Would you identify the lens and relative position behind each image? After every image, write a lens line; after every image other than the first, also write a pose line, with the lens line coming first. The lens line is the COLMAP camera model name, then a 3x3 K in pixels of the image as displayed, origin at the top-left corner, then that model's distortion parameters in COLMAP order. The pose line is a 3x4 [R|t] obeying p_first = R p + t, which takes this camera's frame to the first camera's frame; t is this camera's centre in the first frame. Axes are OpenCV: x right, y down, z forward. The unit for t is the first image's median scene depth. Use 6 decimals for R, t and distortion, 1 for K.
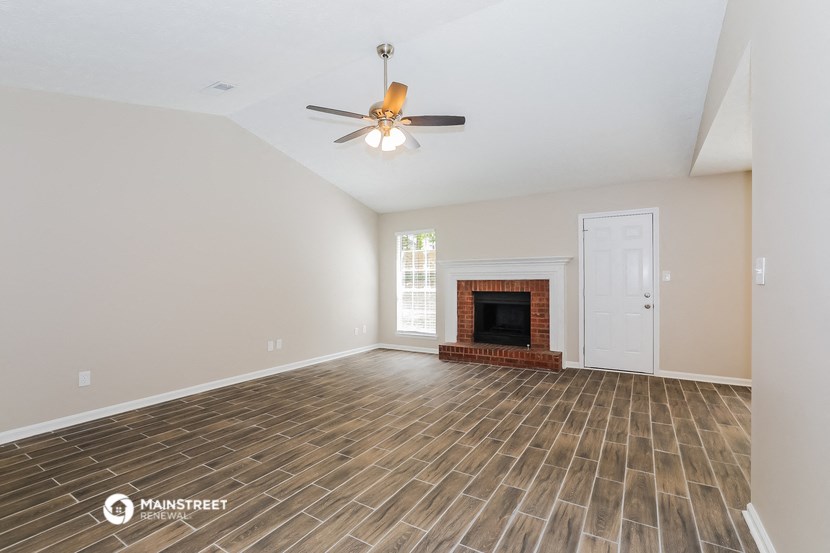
lens RADIAL K [[374.0, 0, 414.3], [0, 374.0, 271.9], [0, 0, 1]] dist [-0.028923, 0.004148]
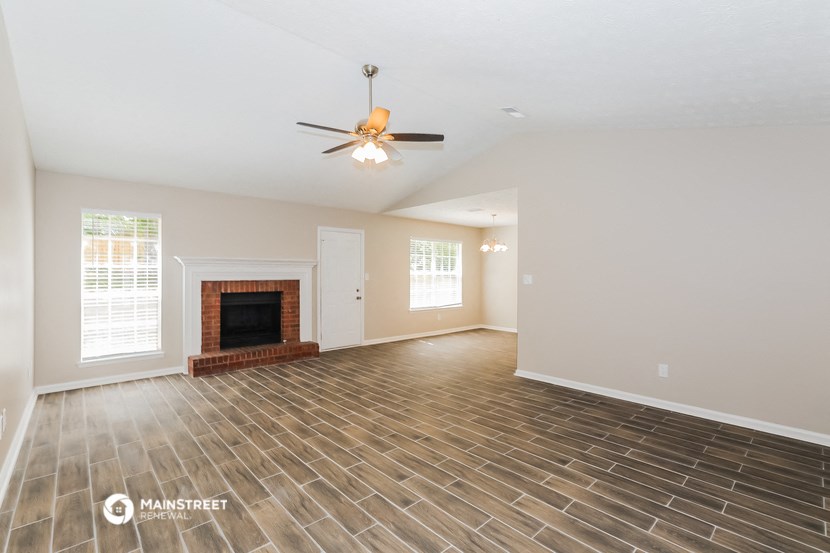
lens RADIAL K [[374.0, 0, 413.6], [0, 374.0, 279.9], [0, 0, 1]] dist [-0.028923, 0.004148]
pose [[0.287582, -0.010413, 0.957699, -0.618504], [-0.027722, 0.999431, 0.019192, -0.010524], [-0.957355, -0.032068, 0.287130, 0.335102]]
